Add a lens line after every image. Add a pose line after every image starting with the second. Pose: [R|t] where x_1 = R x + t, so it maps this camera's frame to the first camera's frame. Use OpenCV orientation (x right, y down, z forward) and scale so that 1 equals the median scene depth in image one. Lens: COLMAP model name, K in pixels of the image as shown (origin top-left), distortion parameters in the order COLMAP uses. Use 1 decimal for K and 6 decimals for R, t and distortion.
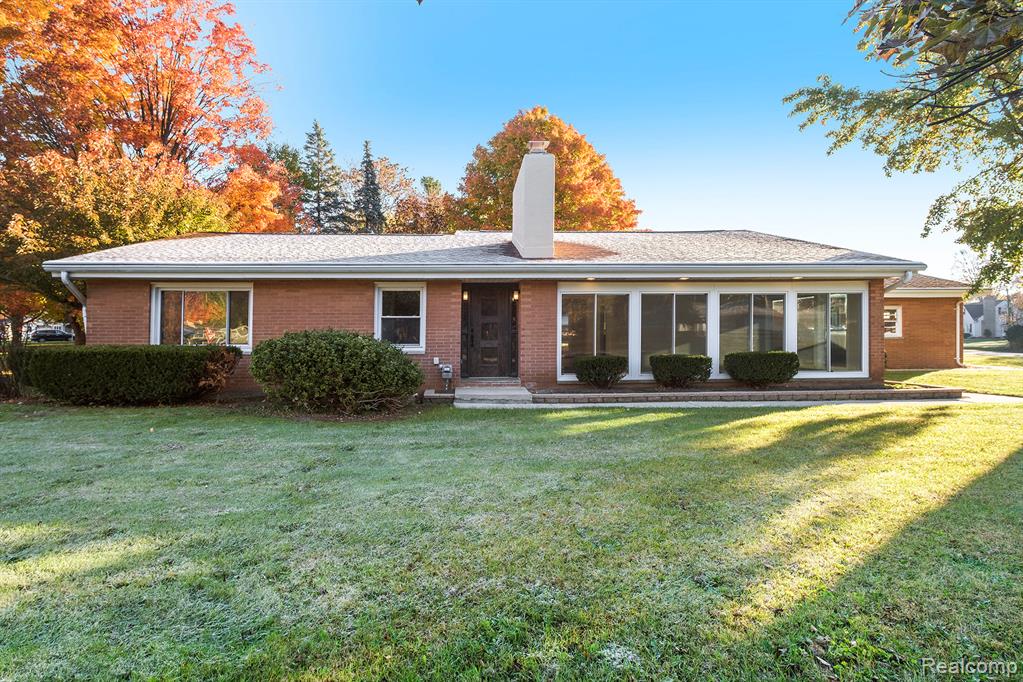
lens RADIAL K [[519.3, 0, 511.5], [0, 519.3, 341.0], [0, 0, 1]] dist [-0.001933, -0.000332]
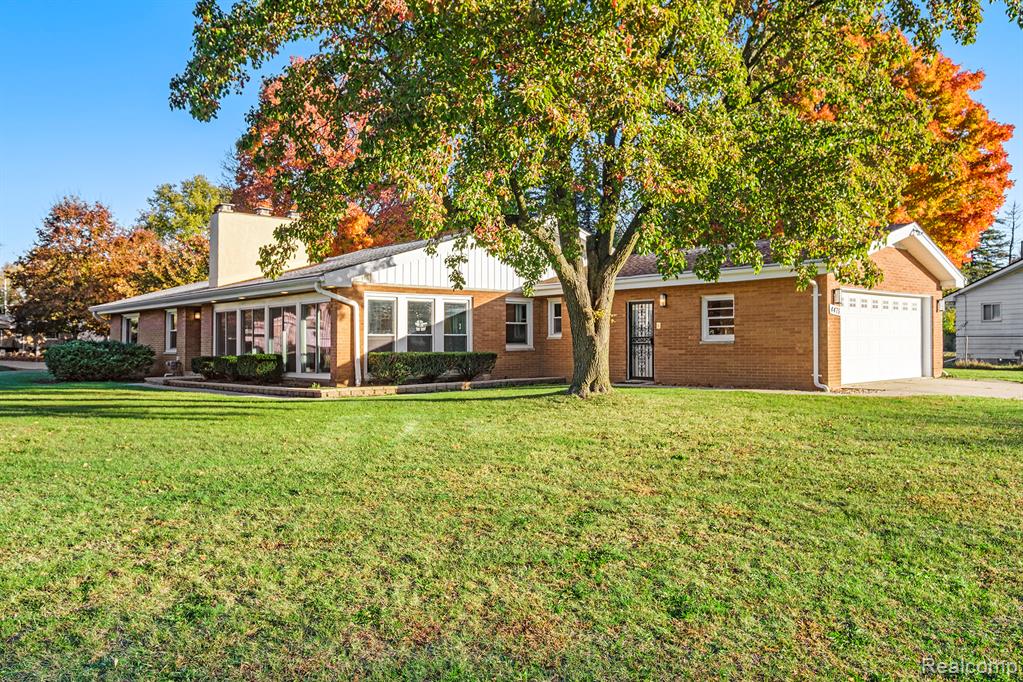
lens RADIAL K [[735.5, 0, 511.5], [0, 735.5, 341.0], [0, 0, 1]] dist [-0.000422, -0.000170]
pose [[0.673244, -0.004453, -0.739407, 2.130394], [-0.003163, 0.999955, -0.008902, 0.003007], [0.739414, 0.008332, 0.673199, 0.244326]]
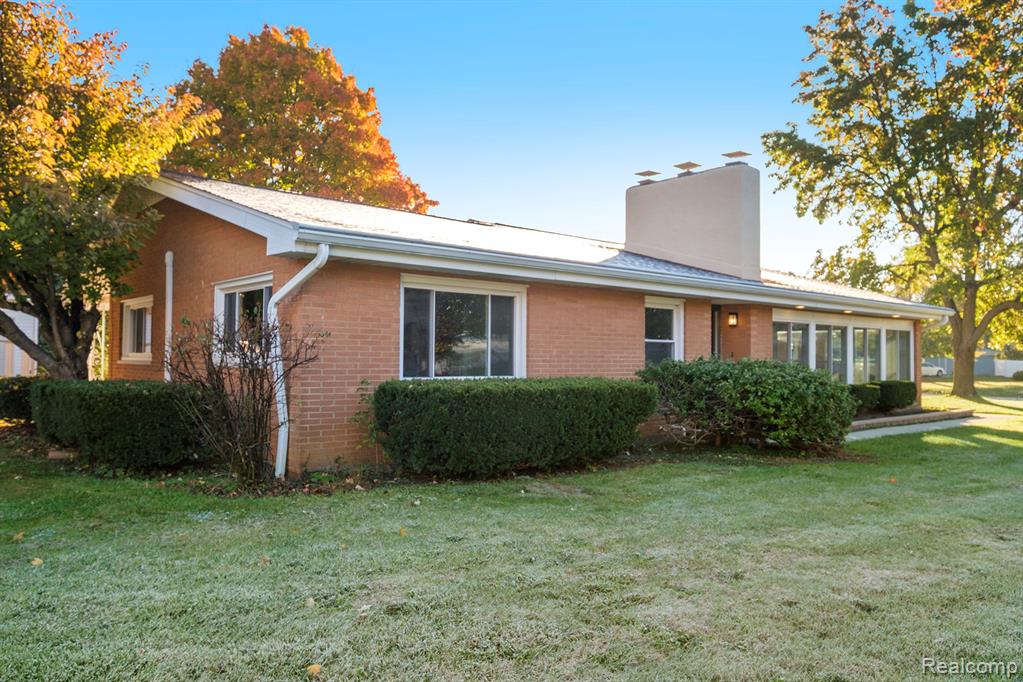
lens RADIAL K [[735.5, 0, 511.5], [0, 735.5, 341.0], [0, 0, 1]] dist [-0.000422, -0.000170]
pose [[0.782499, 0.025243, 0.622140, -1.091621], [-0.001332, 0.999243, -0.038868, -0.001953], [-0.622650, 0.029585, 0.781941, 0.256369]]
